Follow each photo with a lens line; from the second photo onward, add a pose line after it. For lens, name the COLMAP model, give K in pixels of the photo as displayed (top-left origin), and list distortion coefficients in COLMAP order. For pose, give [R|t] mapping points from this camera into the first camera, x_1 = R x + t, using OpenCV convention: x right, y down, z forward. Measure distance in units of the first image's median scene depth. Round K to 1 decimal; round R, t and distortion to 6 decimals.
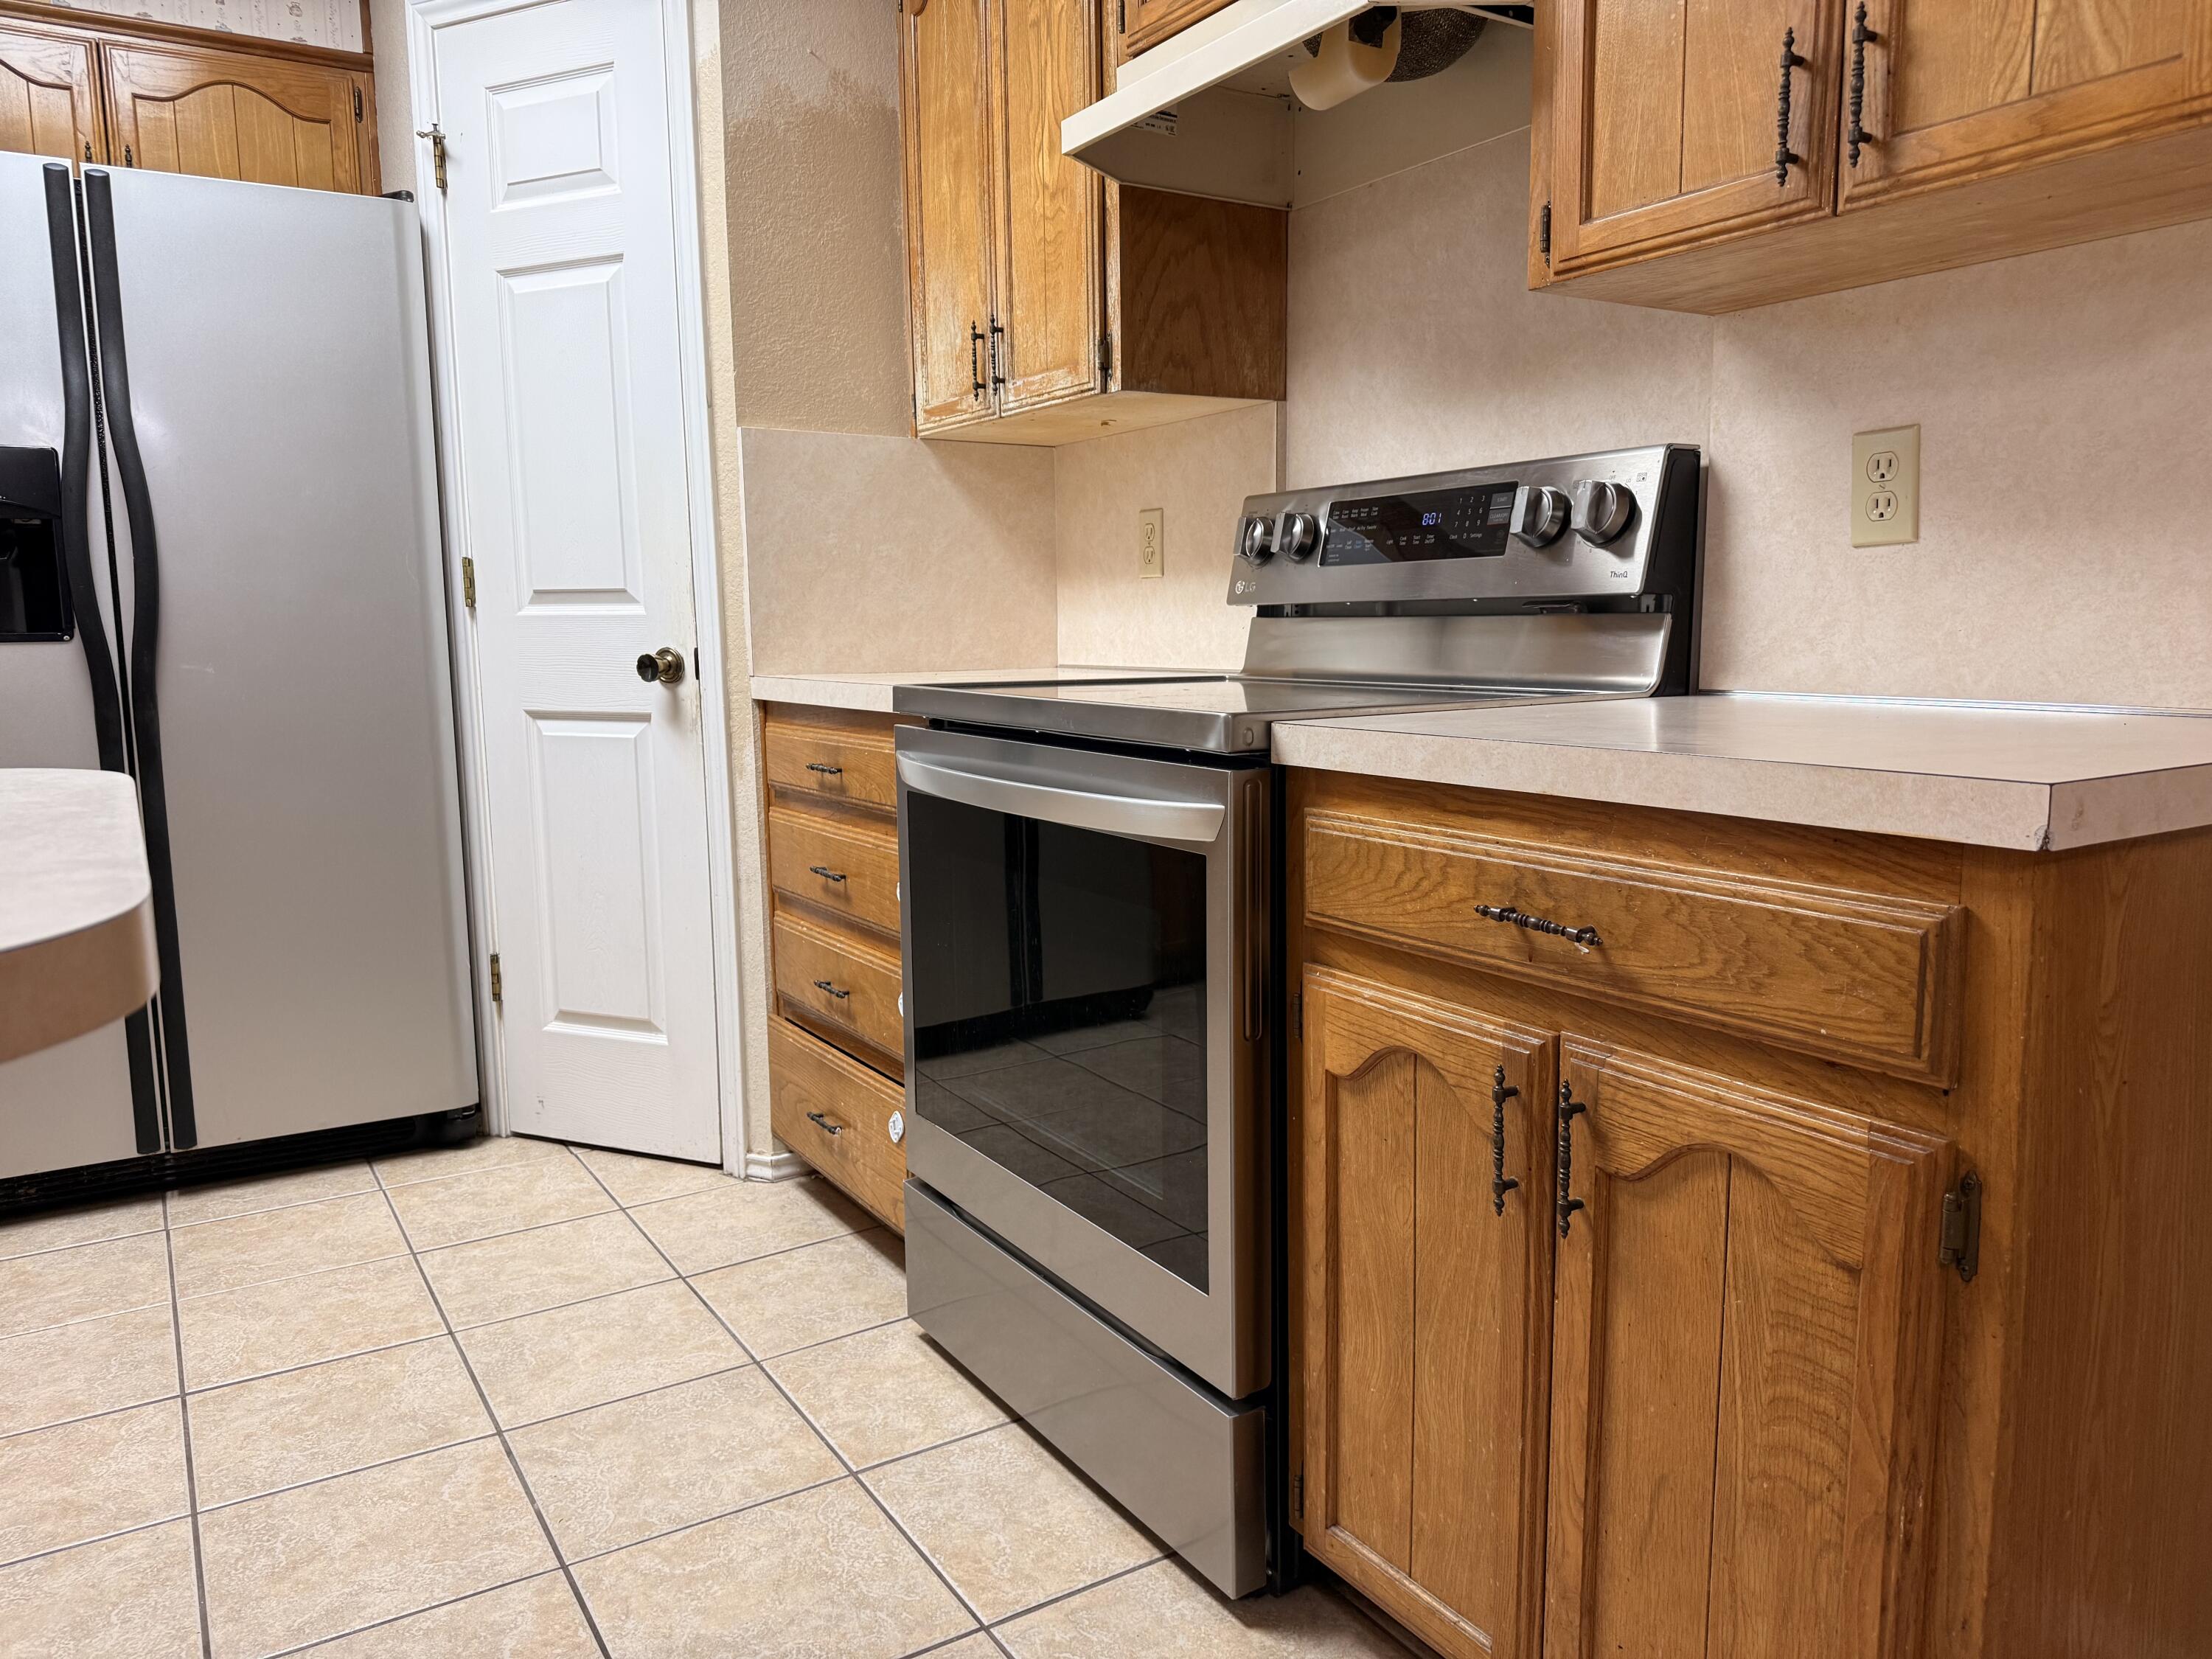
lens RADIAL K [[1563.5, 0, 1106.3], [0, 1563.5, 841.3], [0, 0, 1]] dist [0.052401, -0.061672]
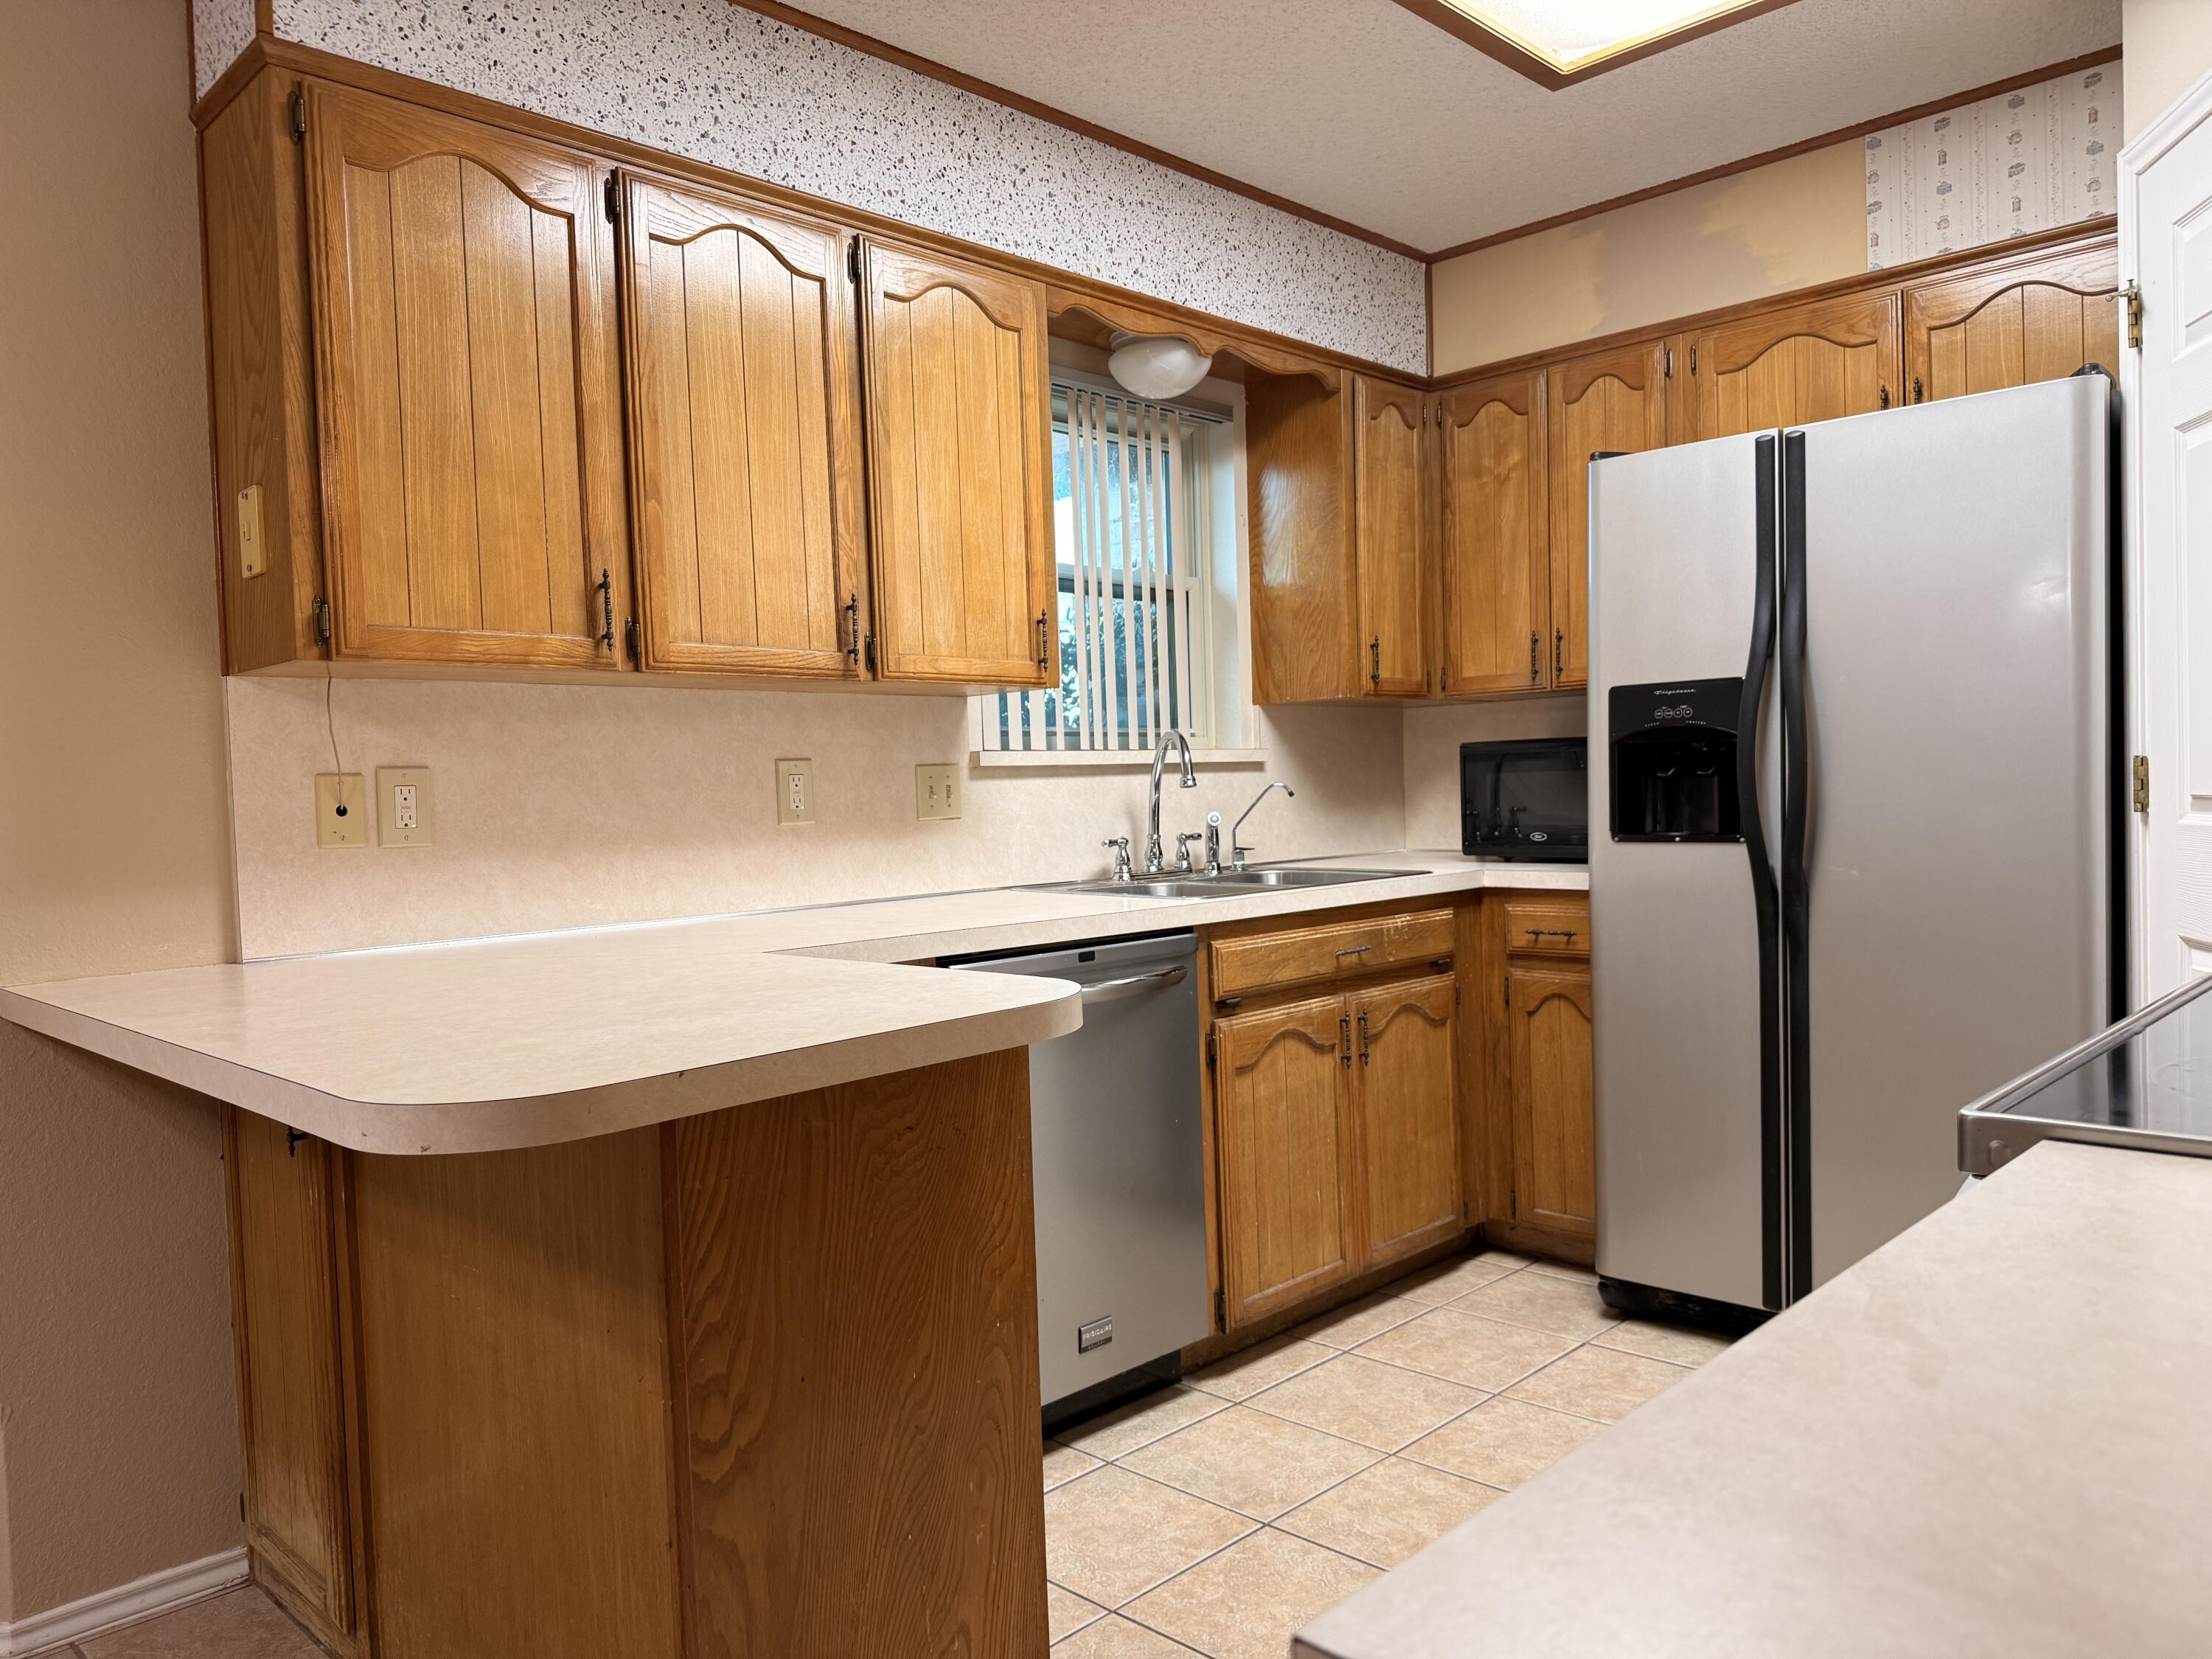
lens RADIAL K [[1563.5, 0, 1103.5], [0, 1563.5, 834.0], [0, 0, 1]] dist [0.052401, -0.061672]
pose [[0.231904, 0.034912, -0.972112, 0.410760], [-0.111355, 0.993739, 0.009124, -0.105867], [0.966344, 0.106133, 0.234339, 0.324850]]
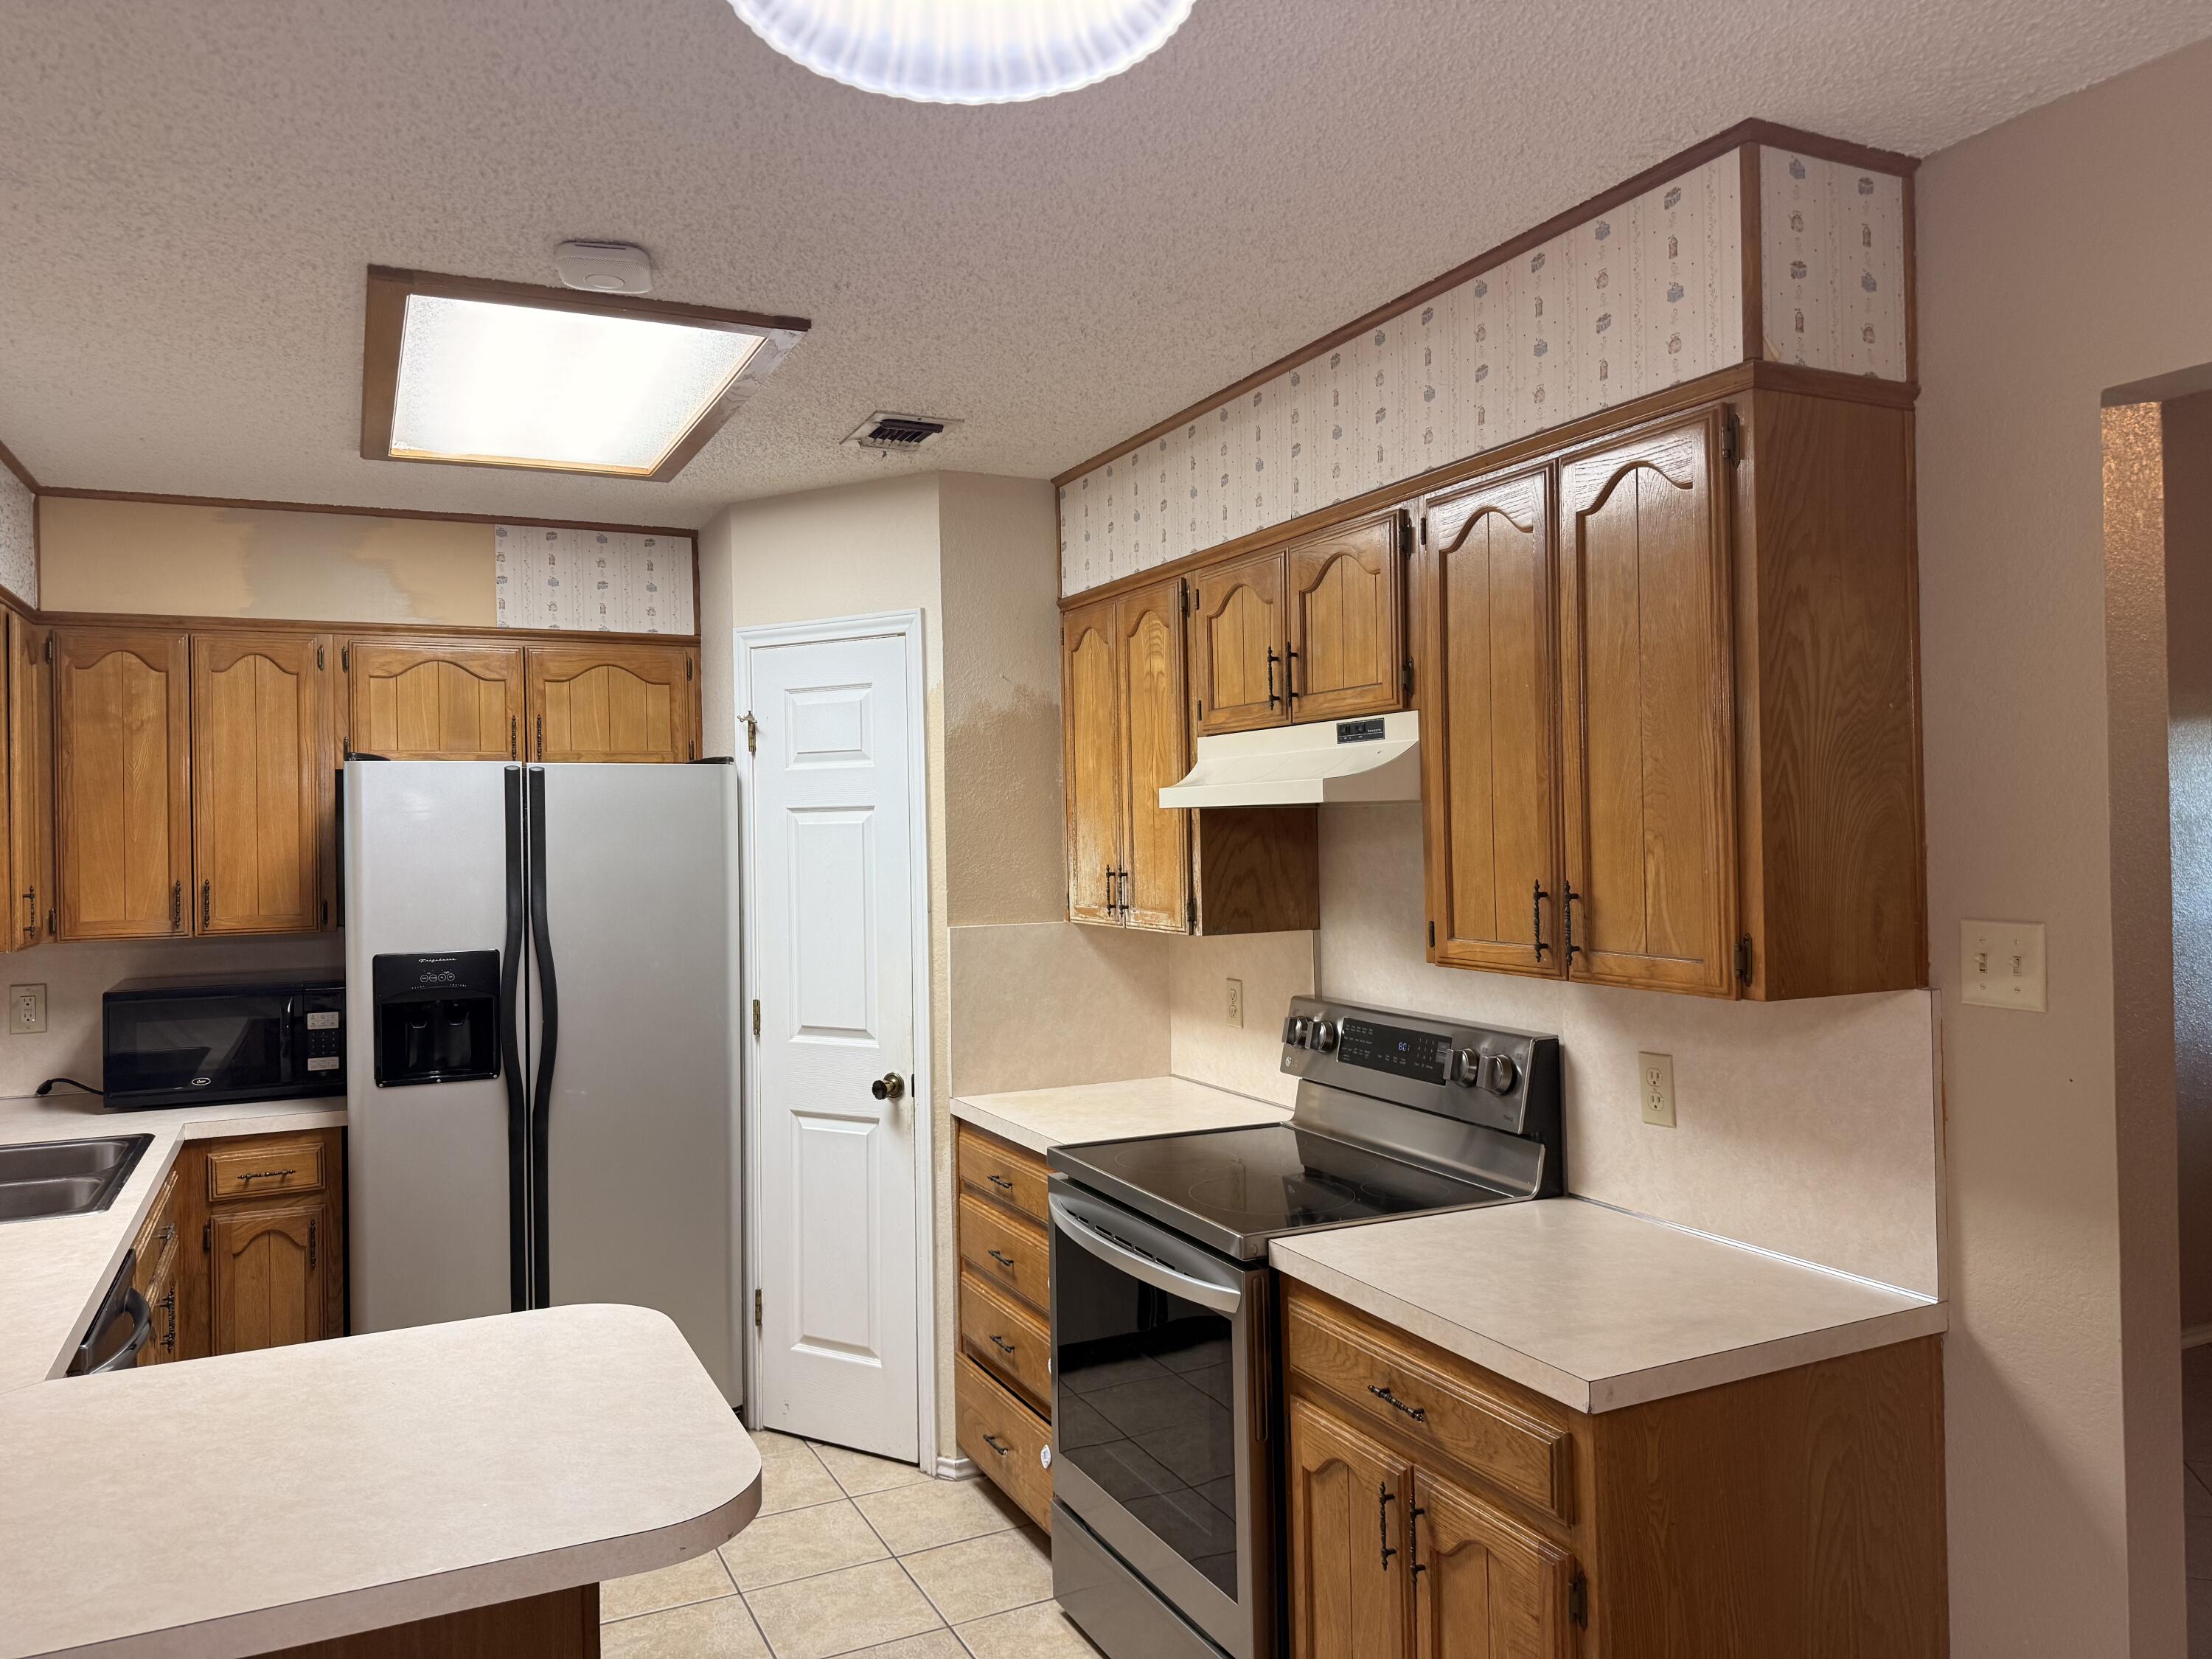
lens RADIAL K [[1563.5, 0, 1094.1], [0, 1563.5, 808.9], [0, 0, 1]] dist [0.052401, -0.061672]
pose [[0.993991, -0.007117, -0.109235, 0.070354], [-0.009302, 0.988783, -0.149070, -0.186470], [0.109070, 0.149190, 0.982775, -0.494048]]
